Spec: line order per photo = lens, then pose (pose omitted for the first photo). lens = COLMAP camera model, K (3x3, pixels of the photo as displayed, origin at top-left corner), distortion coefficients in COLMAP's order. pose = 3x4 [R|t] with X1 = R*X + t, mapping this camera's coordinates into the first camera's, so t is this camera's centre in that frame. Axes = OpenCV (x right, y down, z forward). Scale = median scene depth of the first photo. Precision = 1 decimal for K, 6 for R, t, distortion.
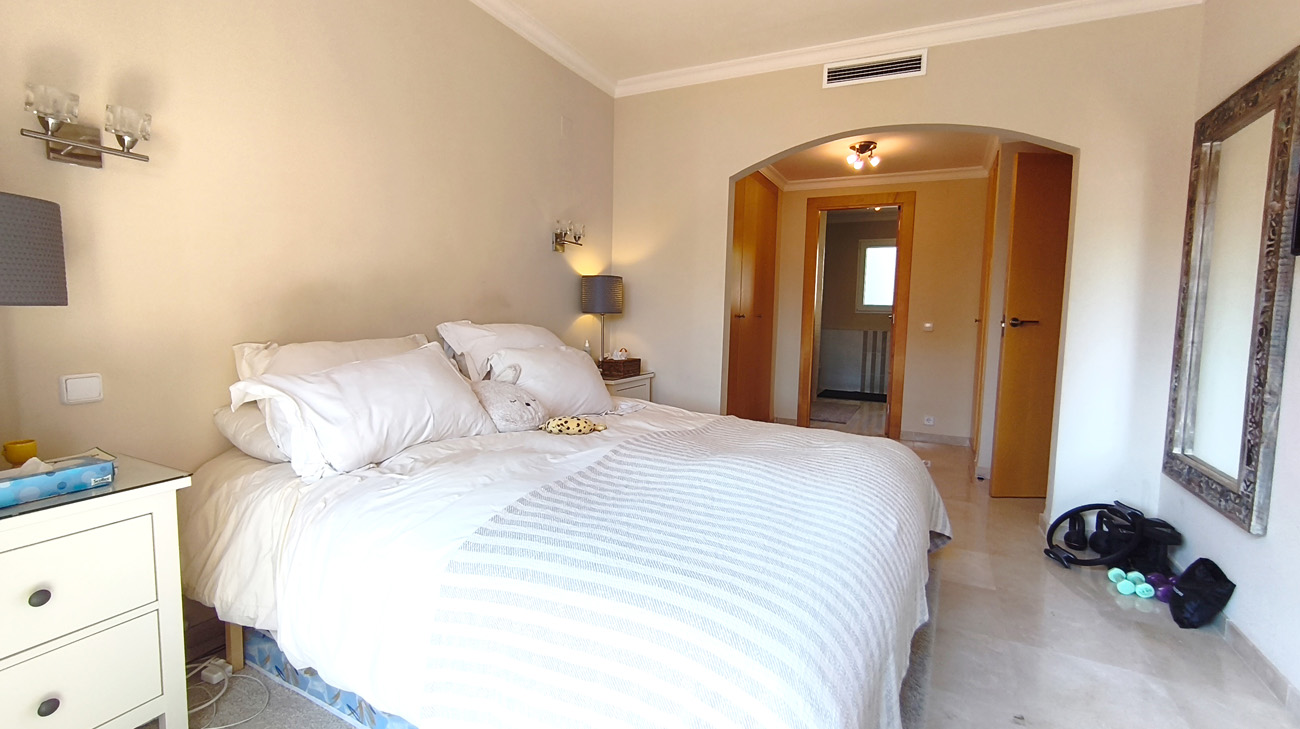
lens RADIAL K [[566.9, 0, 650.4], [0, 566.9, 351.3], [0, 0, 1]] dist [-0.000719, -0.000136]
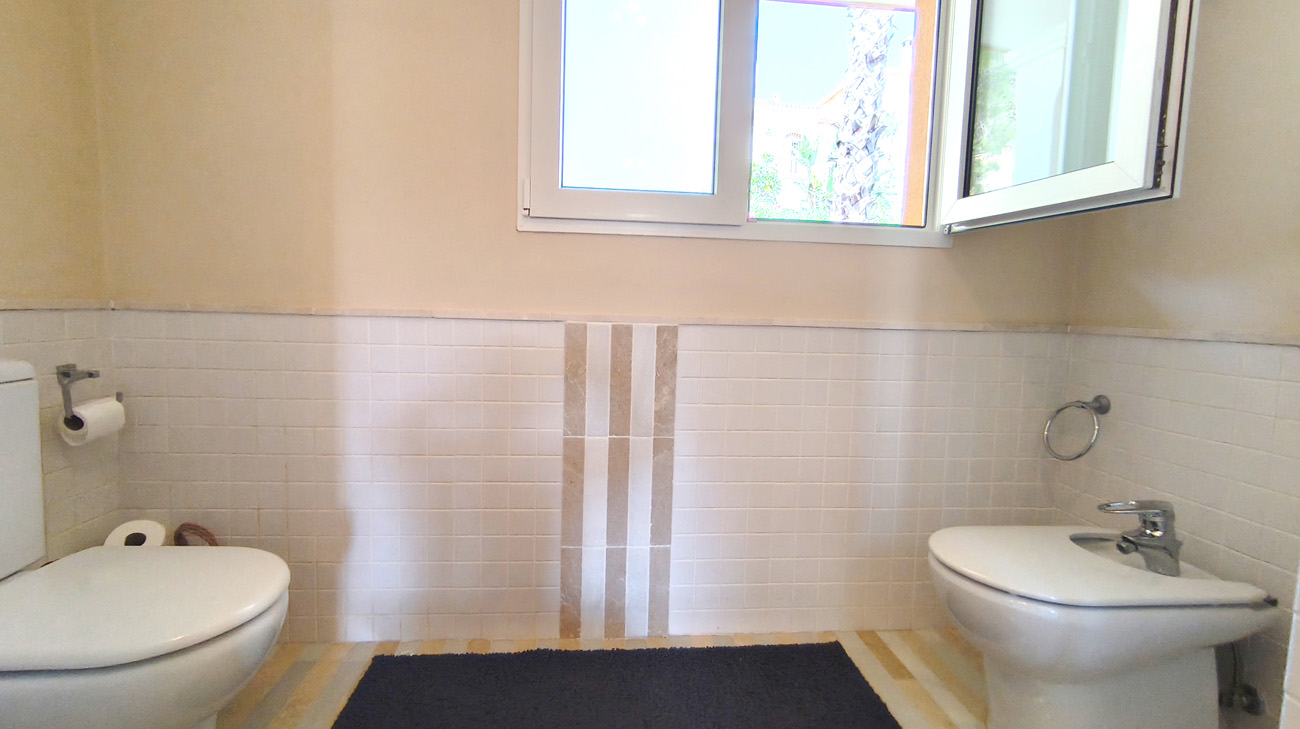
lens RADIAL K [[576.1, 0, 646.3], [0, 576.1, 348.1], [0, 0, 1]] dist [-0.001598, 0.000455]
pose [[0.856641, -0.038718, 0.514458, 0.342134], [0.033954, 0.999249, 0.018666, -0.036414], [-0.514795, 0.001478, 0.857312, 0.936141]]
